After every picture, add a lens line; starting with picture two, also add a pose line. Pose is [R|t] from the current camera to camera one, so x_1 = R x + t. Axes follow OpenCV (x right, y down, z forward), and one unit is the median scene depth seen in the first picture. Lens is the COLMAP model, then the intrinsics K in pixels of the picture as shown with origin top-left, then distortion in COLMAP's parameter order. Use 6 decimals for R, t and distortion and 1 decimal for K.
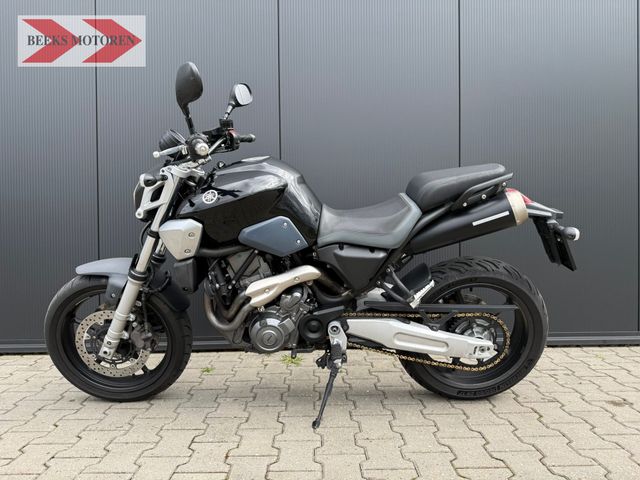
lens RADIAL K [[446.2, 0, 320.0], [0, 446.2, 240.0], [0, 0, 1]] dist [0.040928, -0.046076]
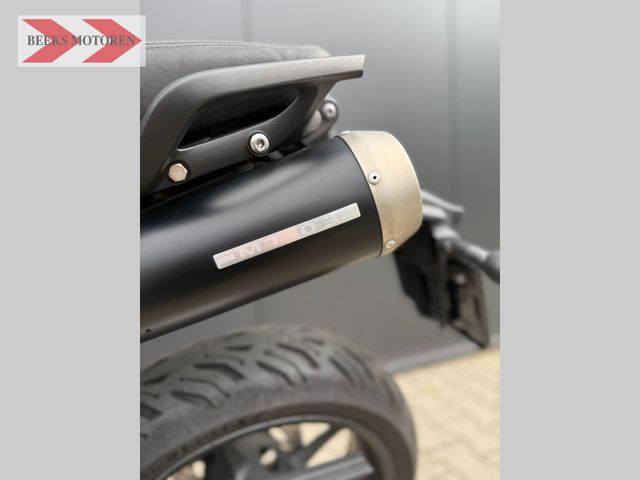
lens RADIAL K [[446.2, 0, 320.0], [0, 446.2, 240.0], [0, 0, 1]] dist [0.040928, -0.046076]
pose [[0.914493, -0.033160, 0.403241, 0.271514], [0.030287, 0.999450, 0.013502, -0.043387], [-0.403467, -0.000135, 0.914994, 0.705266]]
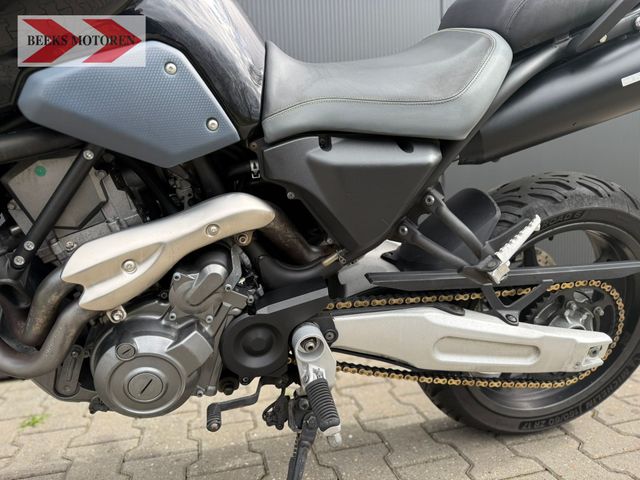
lens RADIAL K [[446.2, 0, 320.0], [0, 446.2, 240.0], [0, 0, 1]] dist [0.040928, -0.046076]
pose [[0.971819, -0.051134, 0.230114, -0.050058], [0.033323, 0.996187, 0.080633, 0.067495], [-0.233360, -0.070692, 0.969817, 0.595438]]
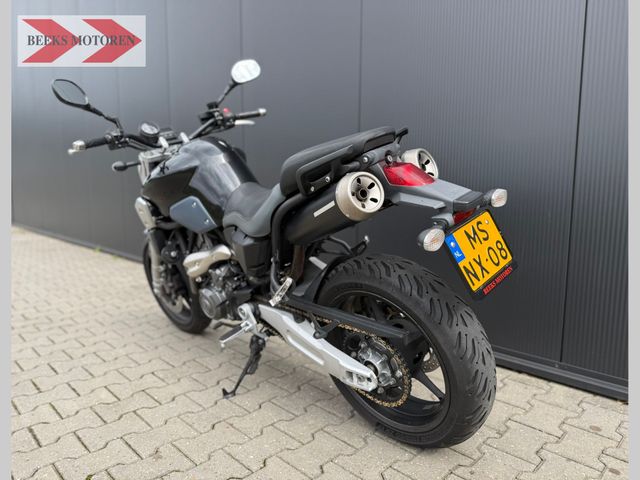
lens RADIAL K [[446.2, 0, 320.0], [0, 446.2, 240.0], [0, 0, 1]] dist [0.040928, -0.046076]
pose [[0.695524, 0.100365, -0.711458, 0.841877], [-0.019540, 0.992472, 0.120905, -0.080226], [0.718237, -0.070190, 0.692249, 0.446372]]
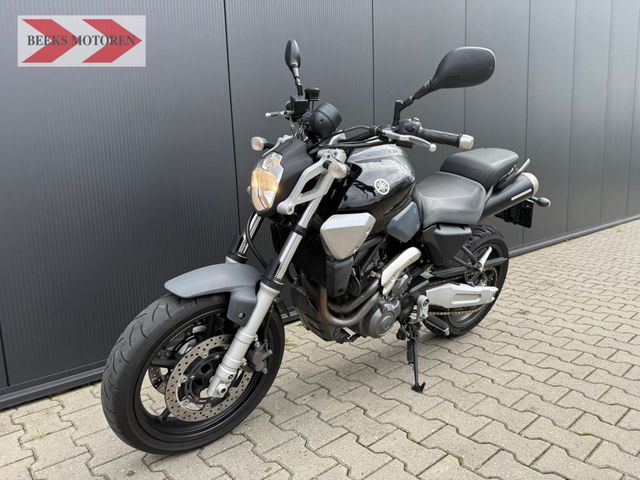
lens RADIAL K [[446.2, 0, 320.0], [0, 446.2, 240.0], [0, 0, 1]] dist [0.040928, -0.046076]
pose [[0.769667, -0.111483, 0.628637, -0.832762], [0.039156, 0.991026, 0.127808, -0.098875], [-0.637244, -0.073755, 0.767125, 0.338001]]
